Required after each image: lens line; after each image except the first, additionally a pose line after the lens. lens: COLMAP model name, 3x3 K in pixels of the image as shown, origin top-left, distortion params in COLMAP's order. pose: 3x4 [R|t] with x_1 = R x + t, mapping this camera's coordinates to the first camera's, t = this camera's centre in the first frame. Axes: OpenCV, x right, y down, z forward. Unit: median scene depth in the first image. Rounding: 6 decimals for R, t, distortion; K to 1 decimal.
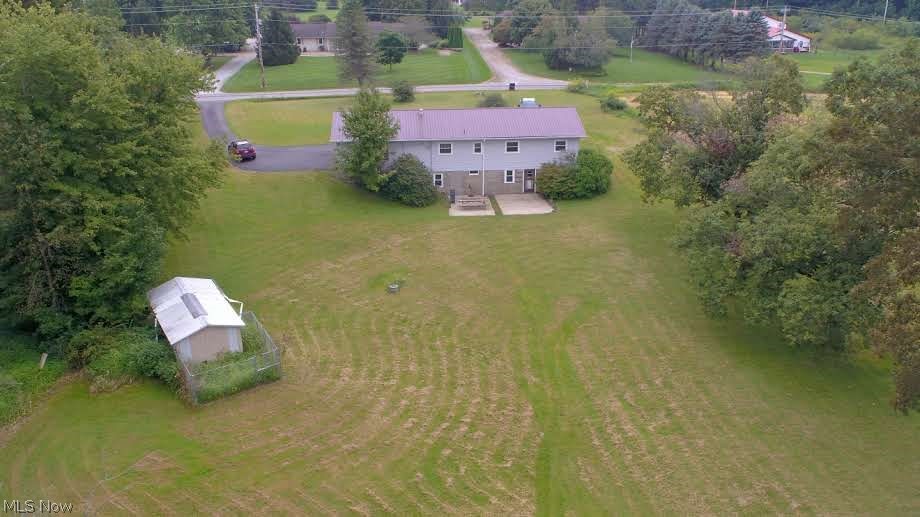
lens RADIAL K [[751.2, 0, 460.0], [0, 751.2, 258.5], [0, 0, 1]] dist [0.004986, -0.001994]
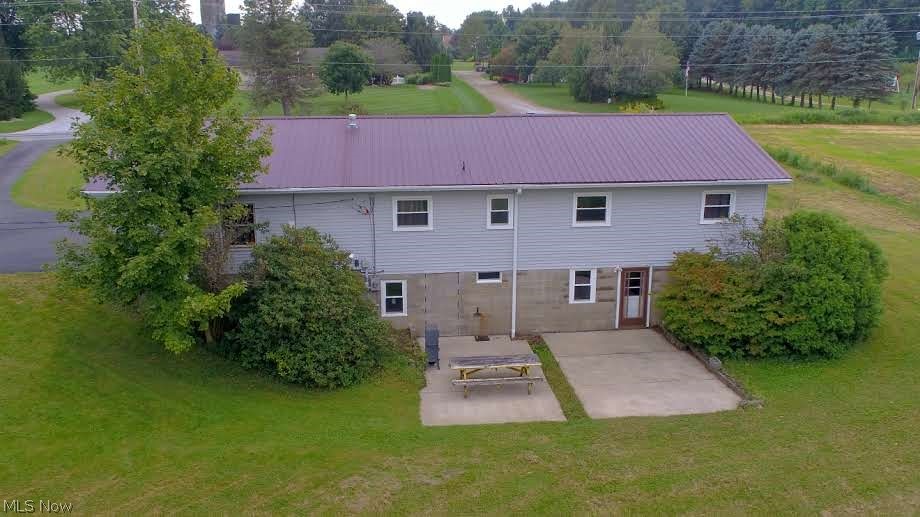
lens RADIAL K [[751.2, 0, 460.0], [0, 751.2, 258.5], [0, 0, 1]] dist [0.004986, -0.001994]
pose [[0.999837, -0.001727, 0.017994, -0.002710], [0.003327, 0.995999, -0.089301, -0.090386], [-0.017768, 0.089347, 0.995842, 0.628556]]
